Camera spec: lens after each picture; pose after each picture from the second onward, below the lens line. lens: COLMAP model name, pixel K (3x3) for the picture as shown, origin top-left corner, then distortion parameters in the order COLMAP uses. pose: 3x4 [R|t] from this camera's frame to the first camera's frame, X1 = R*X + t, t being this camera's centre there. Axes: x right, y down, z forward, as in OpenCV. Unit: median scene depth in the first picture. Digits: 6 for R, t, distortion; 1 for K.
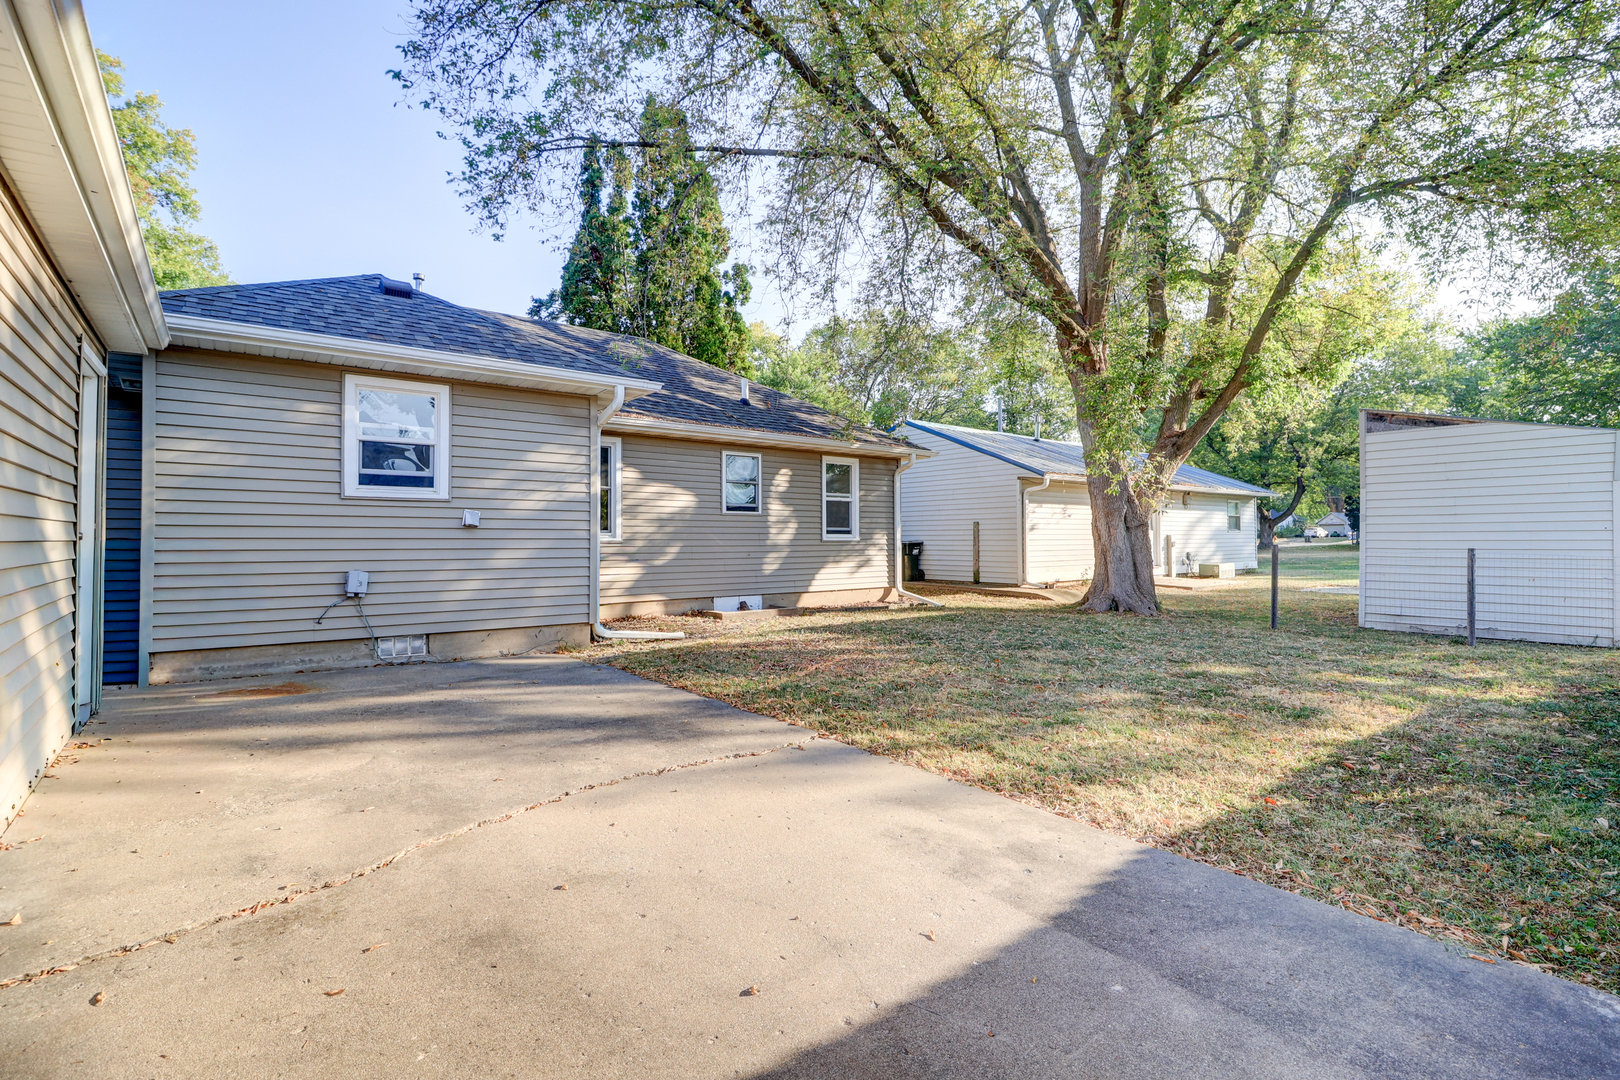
lens RADIAL K [[744.8, 0, 813.5], [0, 744.8, 527.6], [0, 0, 1]] dist [0.000526, -0.010375]
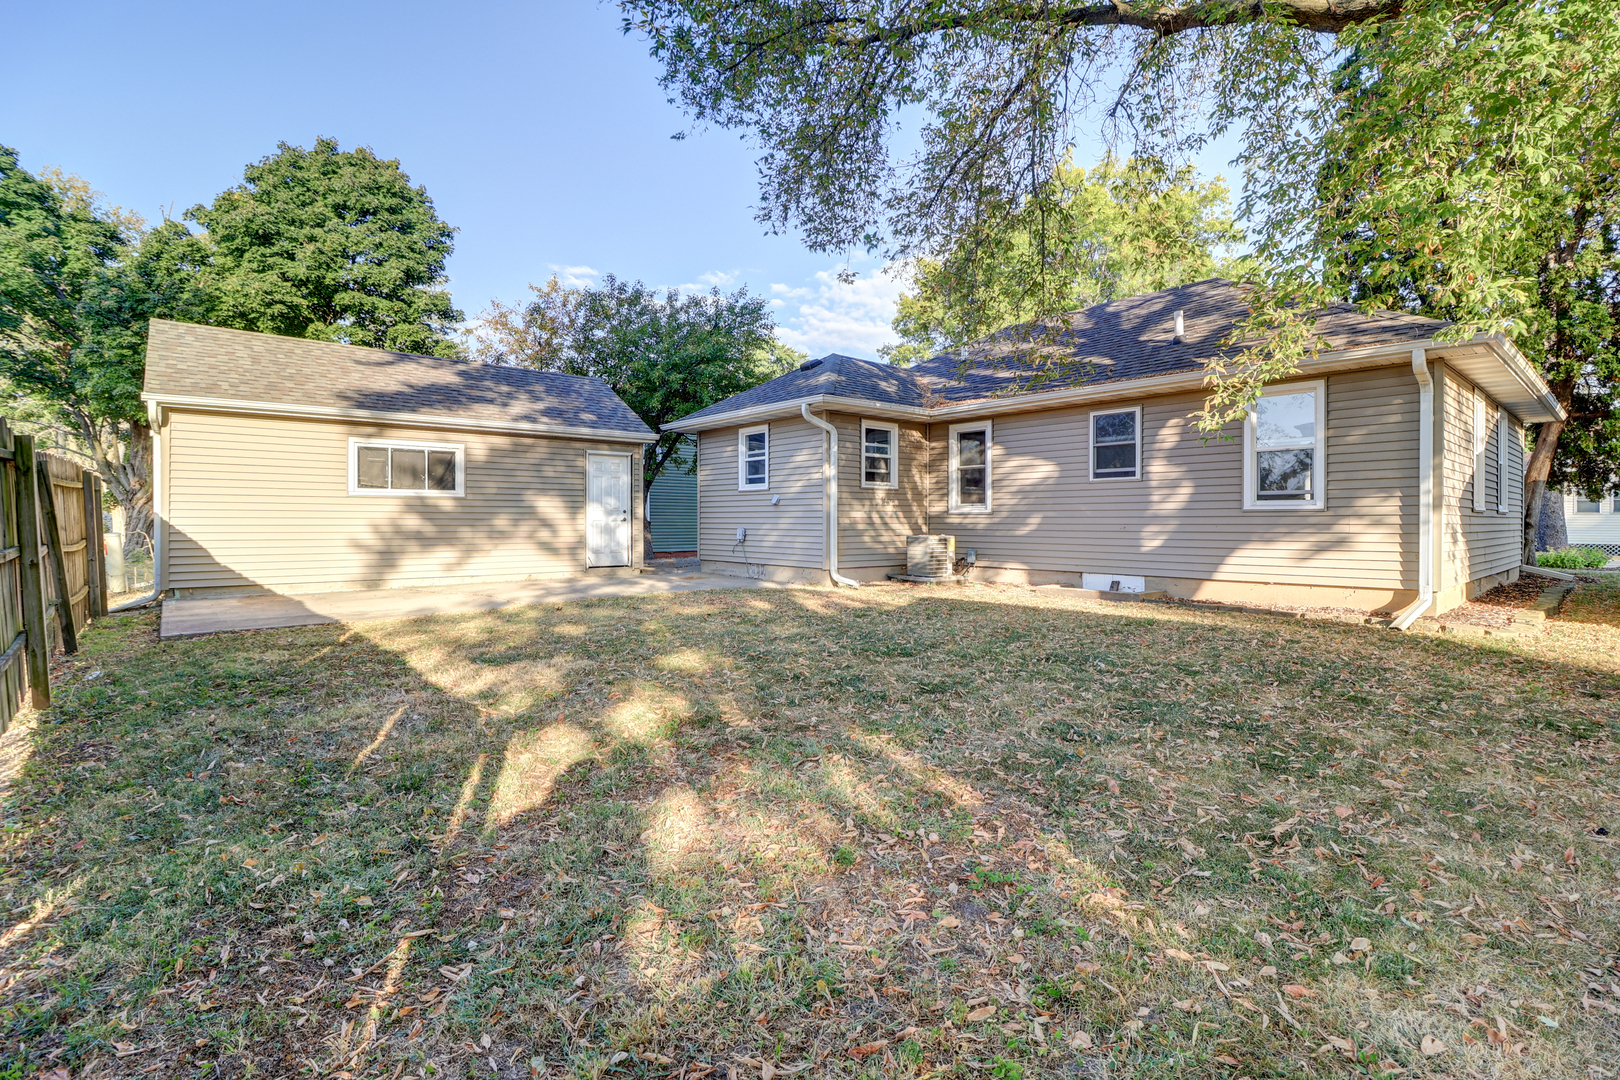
lens RADIAL K [[744.8, 0, 813.5], [0, 744.8, 527.6], [0, 0, 1]] dist [0.000526, -0.010375]
pose [[0.034166, 0.011496, -0.999350, 0.738019], [0.016697, 0.999788, 0.012072, 0.019987], [0.999277, -0.017099, 0.033967, 0.602969]]
